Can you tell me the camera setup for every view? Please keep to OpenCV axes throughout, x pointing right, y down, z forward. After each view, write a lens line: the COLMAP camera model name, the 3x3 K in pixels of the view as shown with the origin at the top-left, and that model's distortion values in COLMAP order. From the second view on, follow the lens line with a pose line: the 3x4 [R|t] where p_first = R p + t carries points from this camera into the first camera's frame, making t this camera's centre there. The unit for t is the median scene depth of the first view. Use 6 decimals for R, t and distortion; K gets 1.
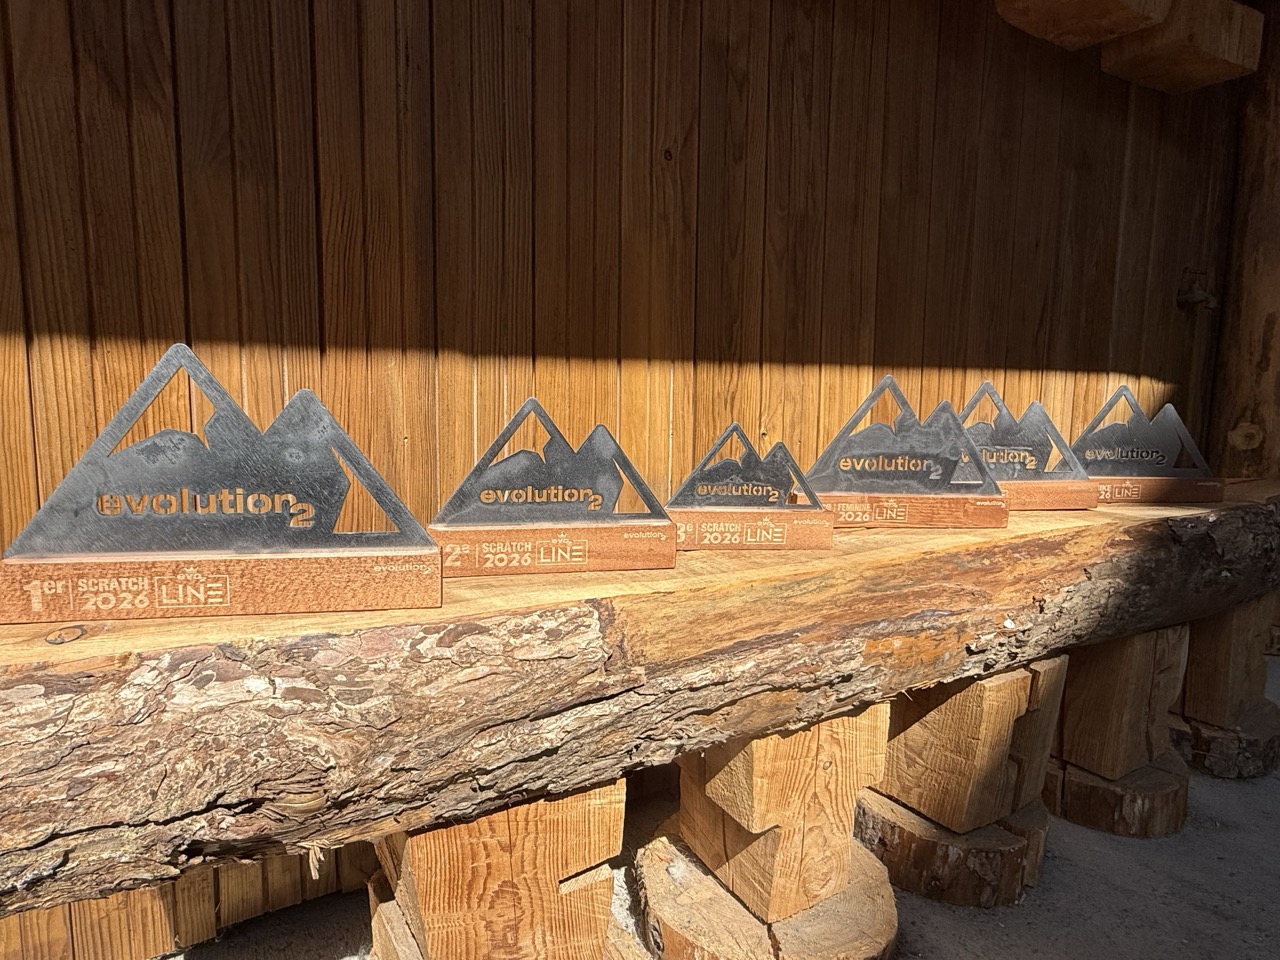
lens RADIAL K [[740.5, 0, 640.1], [0, 740.5, 485.5], [0, 0, 1]] dist [-0.004597, -0.000763]
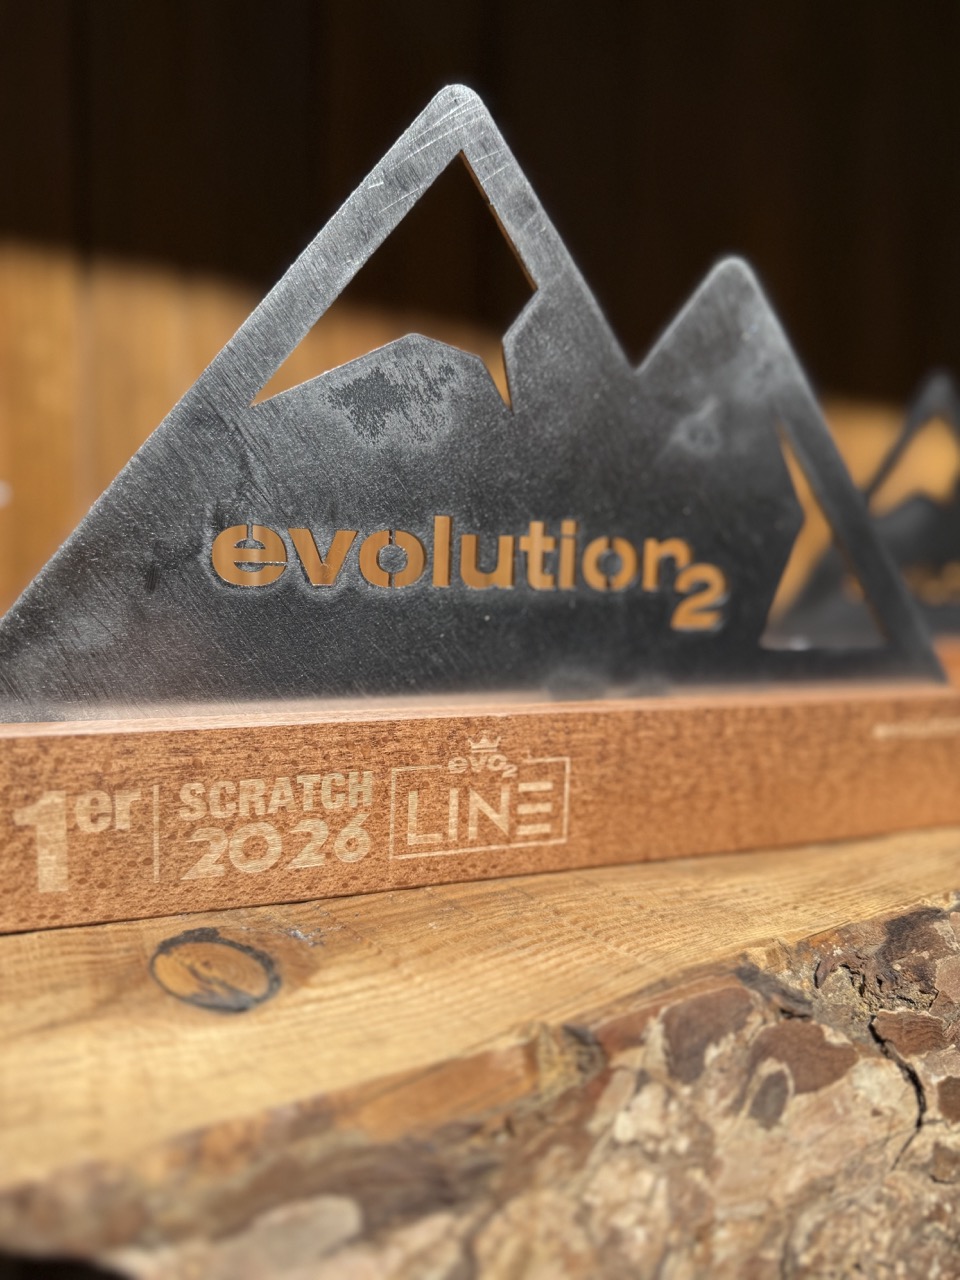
lens RADIAL K [[943.4, 0, 477.3], [0, 943.4, 640.6], [0, 0, 1]] dist [0.000485, -0.015940]
pose [[0.985463, -0.012114, 0.169457, -0.691843], [0.015346, 0.999724, -0.017778, 0.073975], [-0.169195, 0.020120, 0.985377, 0.569537]]
